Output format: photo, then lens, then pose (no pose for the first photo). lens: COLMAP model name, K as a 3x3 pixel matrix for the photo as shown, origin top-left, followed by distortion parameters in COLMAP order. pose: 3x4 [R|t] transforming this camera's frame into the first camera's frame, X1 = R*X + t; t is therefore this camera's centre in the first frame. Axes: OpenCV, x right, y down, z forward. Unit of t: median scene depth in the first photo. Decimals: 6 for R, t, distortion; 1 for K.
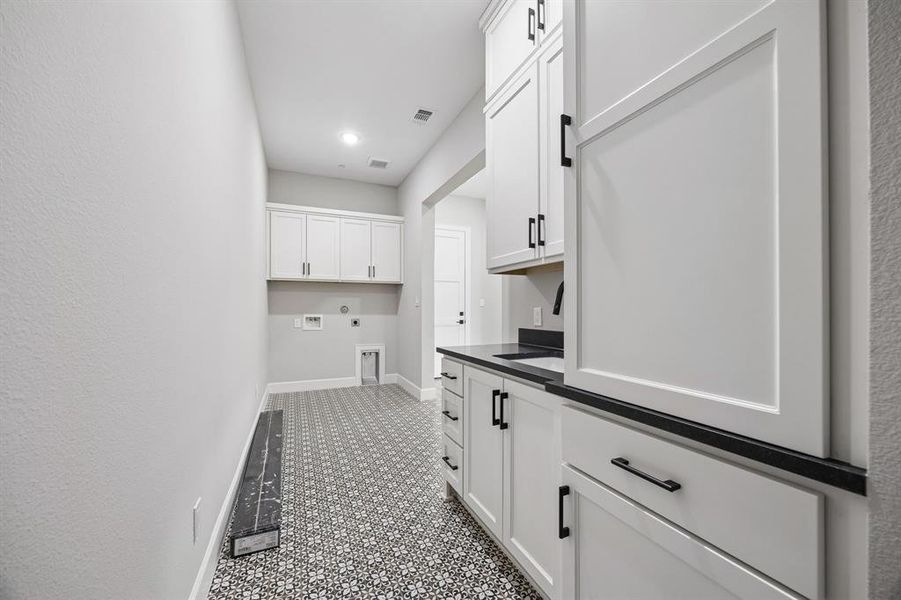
lens RADIAL K [[345.8, 0, 450.5], [0, 345.8, 306.5], [0, 0, 1]] dist [-0.012787, -0.000085]
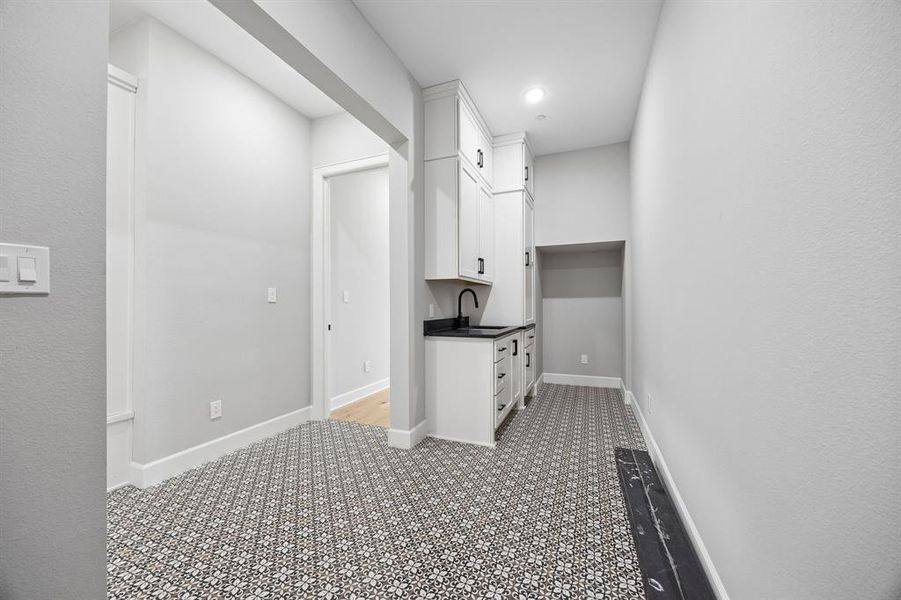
lens RADIAL K [[345.8, 0, 450.5], [0, 345.8, 306.5], [0, 0, 1]] dist [-0.012787, -0.000085]
pose [[-0.694674, 0.001209, 0.719324, -0.780245], [0.000138, 0.999999, -0.001548, 0.013819], [-0.719325, -0.000976, -0.694673, 1.852078]]
